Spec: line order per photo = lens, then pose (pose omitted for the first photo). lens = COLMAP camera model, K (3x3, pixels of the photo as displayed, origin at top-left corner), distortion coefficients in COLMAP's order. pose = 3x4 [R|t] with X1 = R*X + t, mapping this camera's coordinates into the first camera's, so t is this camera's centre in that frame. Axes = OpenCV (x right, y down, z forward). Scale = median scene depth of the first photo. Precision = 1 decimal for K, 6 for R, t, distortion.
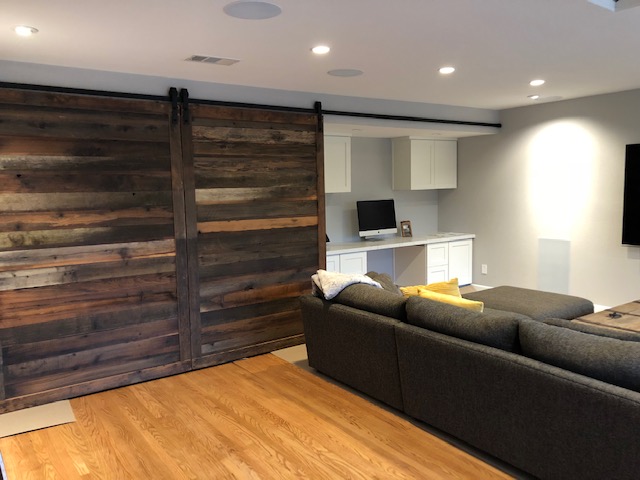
lens RADIAL K [[522.3, 0, 318.9], [0, 522.3, 232.7], [0, 0, 1]] dist [0.017191, -0.008997]
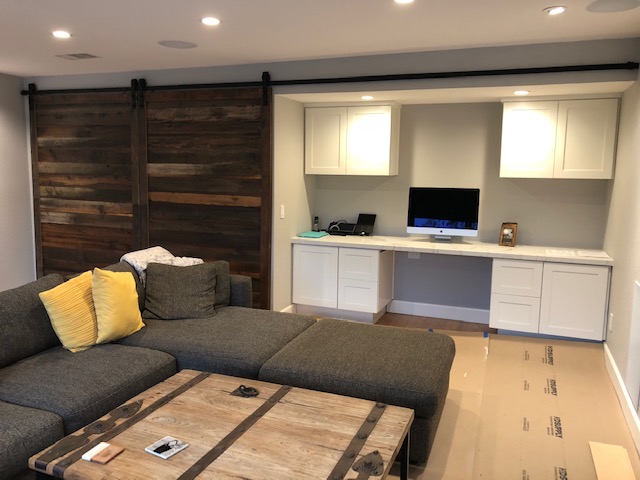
lens RADIAL K [[522.3, 0, 318.9], [0, 522.3, 232.7], [0, 0, 1]] dist [0.017191, -0.008997]
pose [[0.544474, 0.133622, -0.828066, 0.979613], [-0.103239, 0.990399, 0.091934, -0.076795], [0.832400, 0.035433, 0.553041, 0.674676]]
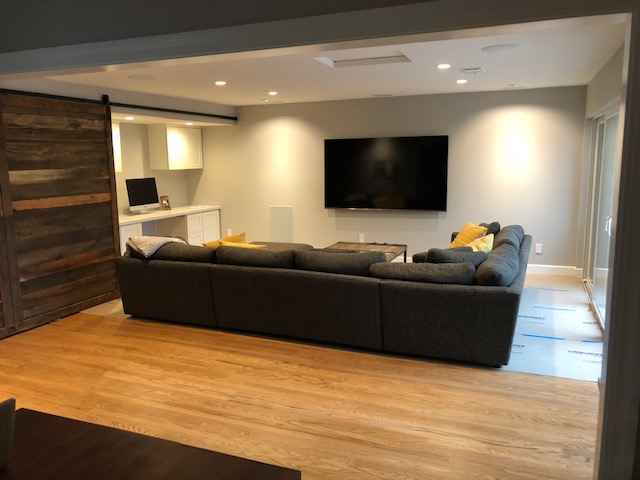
lens RADIAL K [[522.3, 0, 318.9], [0, 522.3, 232.7], [0, 0, 1]] dist [0.017191, -0.008997]
pose [[0.844166, -0.066875, 0.531895, -0.281191], [0.043420, 0.997458, 0.056500, 0.012633], [-0.534321, -0.024600, 0.844924, -0.289823]]
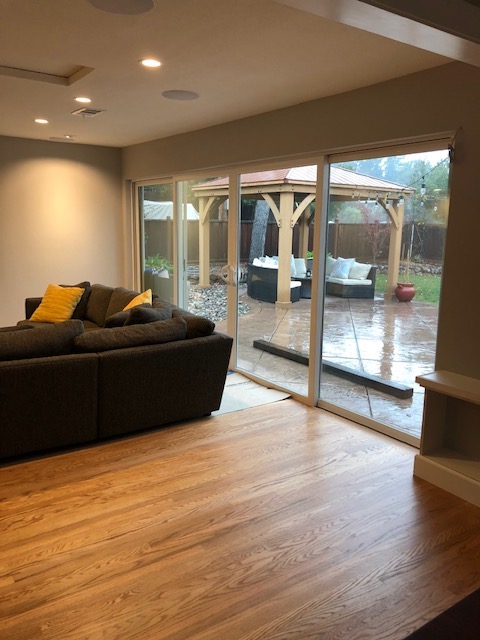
lens RADIAL K [[522.3, 0, 240.0], [0, 522.3, 320.0], [0, 0, 1]] dist [0.017191, -0.008997]
pose [[0.019566, -0.155409, 0.987656, -0.439558], [0.079301, 0.984975, 0.153416, 0.007495], [-0.996659, 0.075320, 0.031596, 0.230330]]
